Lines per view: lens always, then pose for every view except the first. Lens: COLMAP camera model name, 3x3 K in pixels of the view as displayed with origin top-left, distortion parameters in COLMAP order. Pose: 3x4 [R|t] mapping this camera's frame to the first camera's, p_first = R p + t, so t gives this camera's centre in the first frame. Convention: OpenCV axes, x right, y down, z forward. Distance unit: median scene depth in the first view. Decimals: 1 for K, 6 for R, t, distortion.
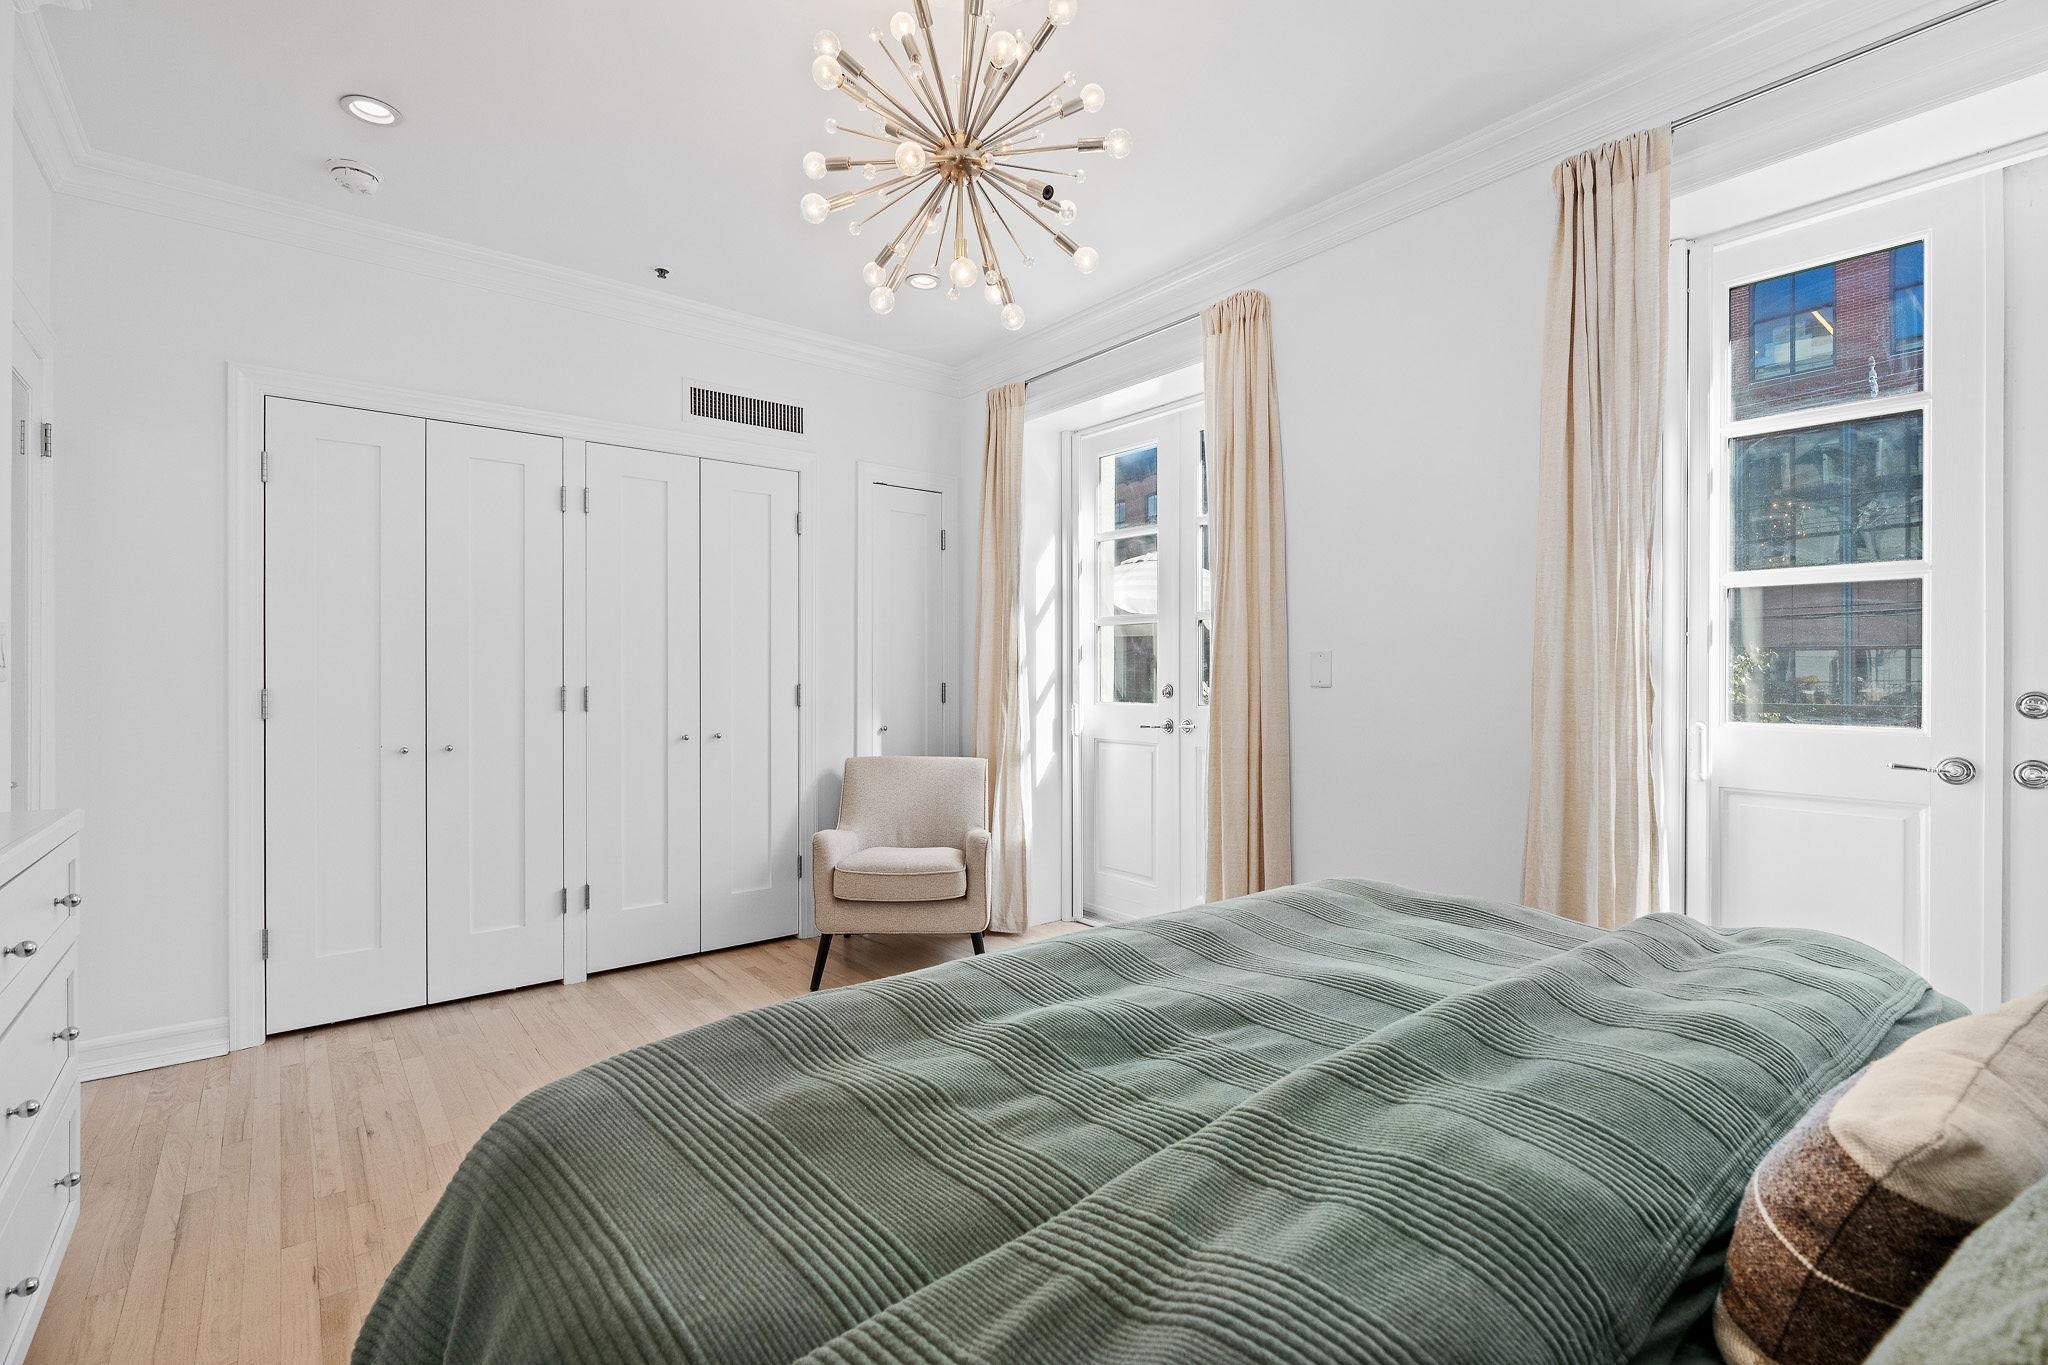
lens RADIAL K [[930.6, 0, 1022.1], [0, 930.6, 670.8], [0, 0, 1]] dist [-0.002561, 0.000585]
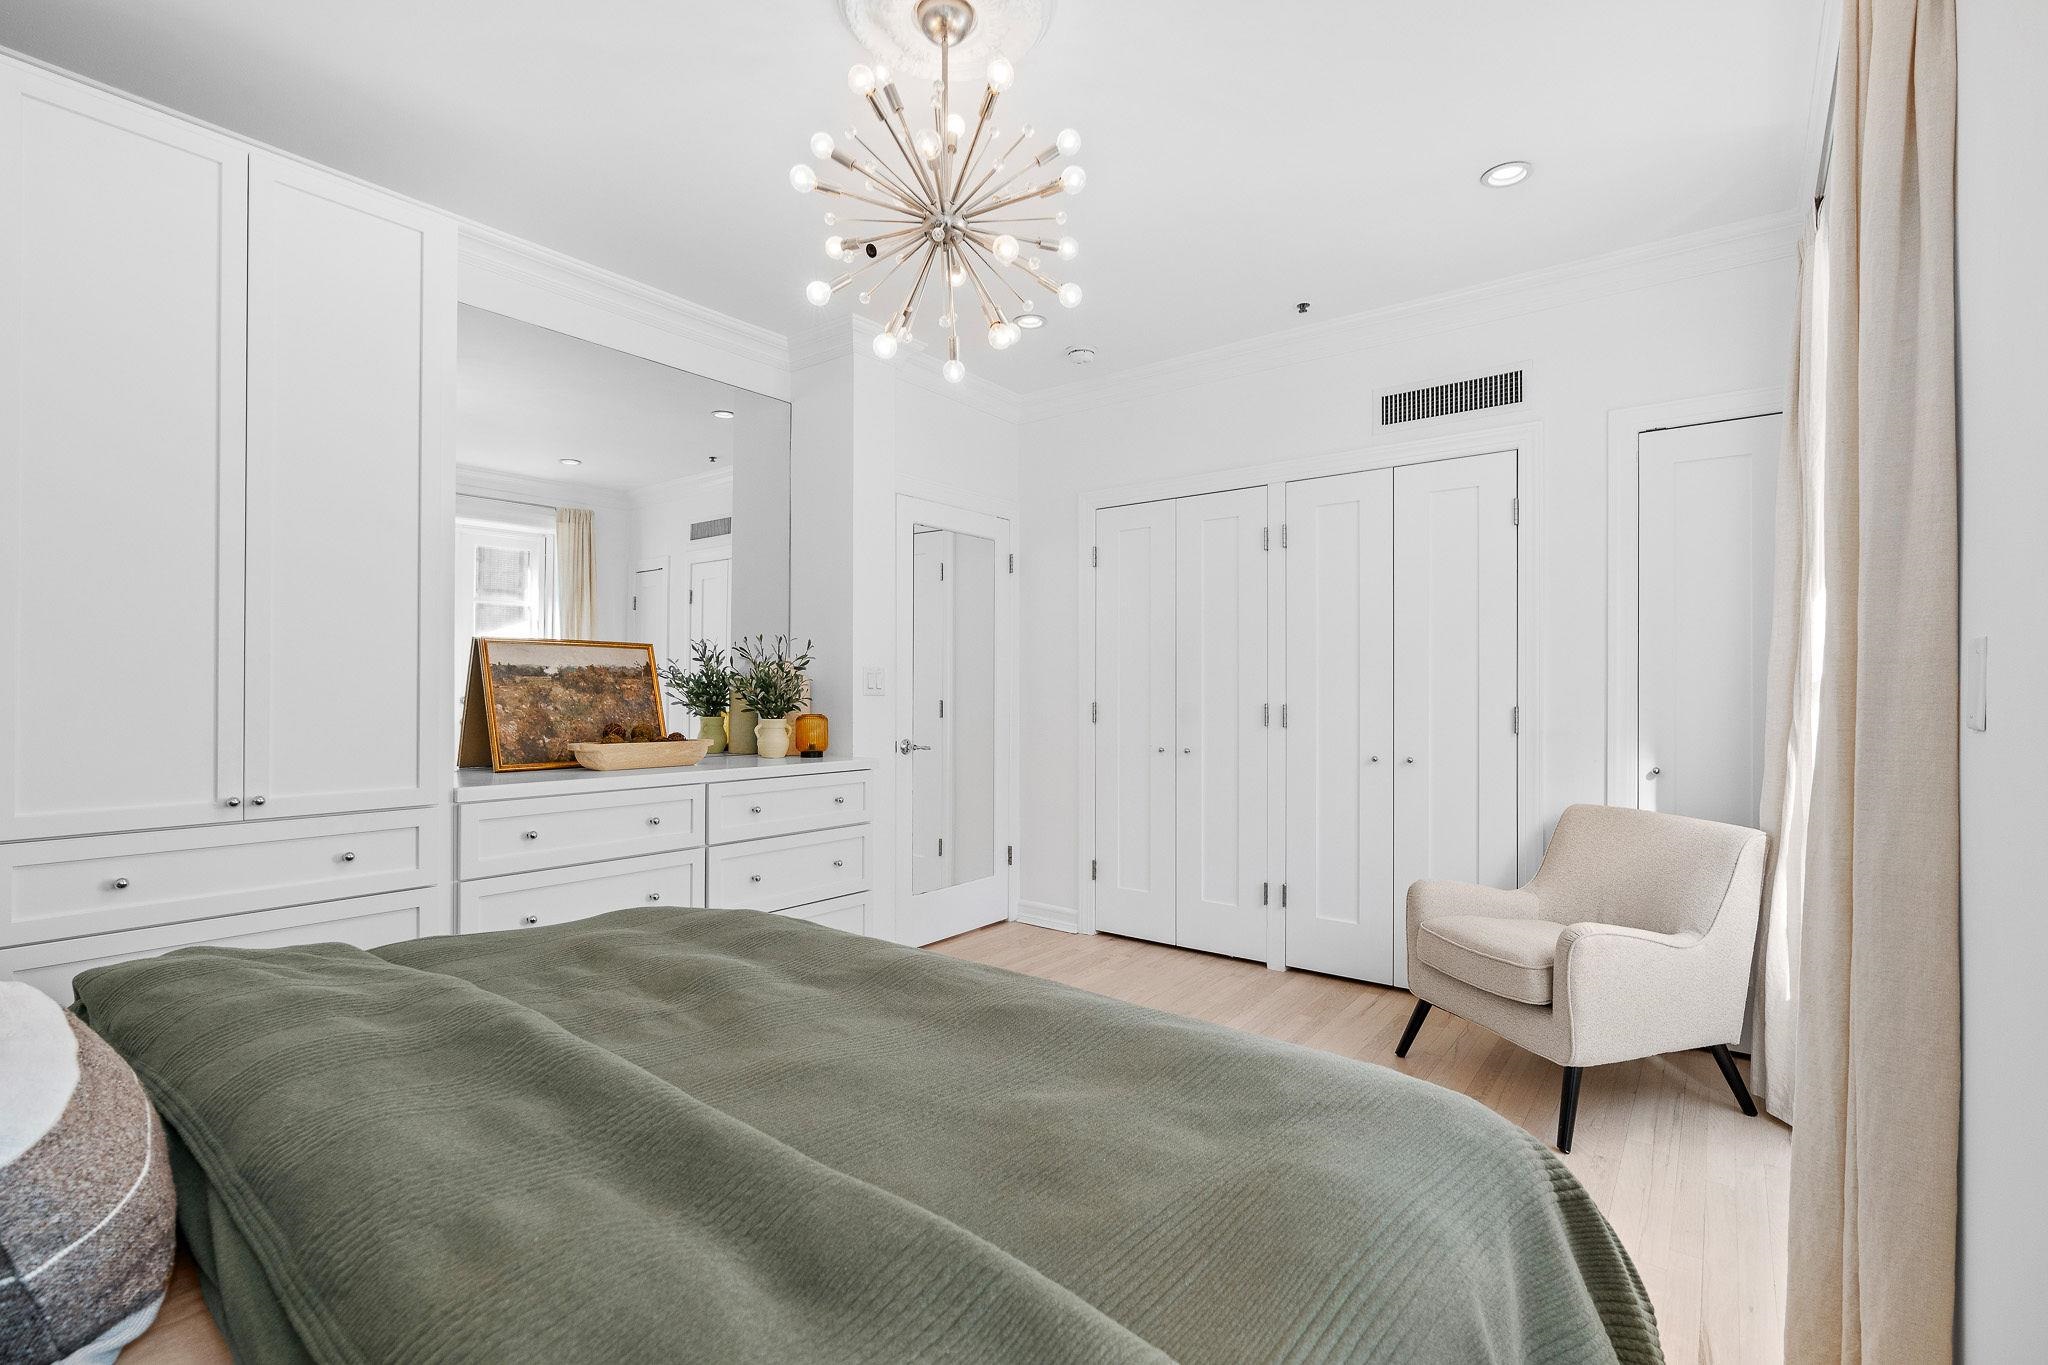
lens RADIAL K [[929.6, 0, 1003.1], [0, 929.6, 682.3], [0, 0, 1]] dist [-0.002431, -0.000126]
pose [[0.212167, -0.007787, -0.977202, 0.543472], [0.002888, 0.999969, -0.007341, -0.002959], [0.977229, -0.001265, 0.212183, 0.442393]]
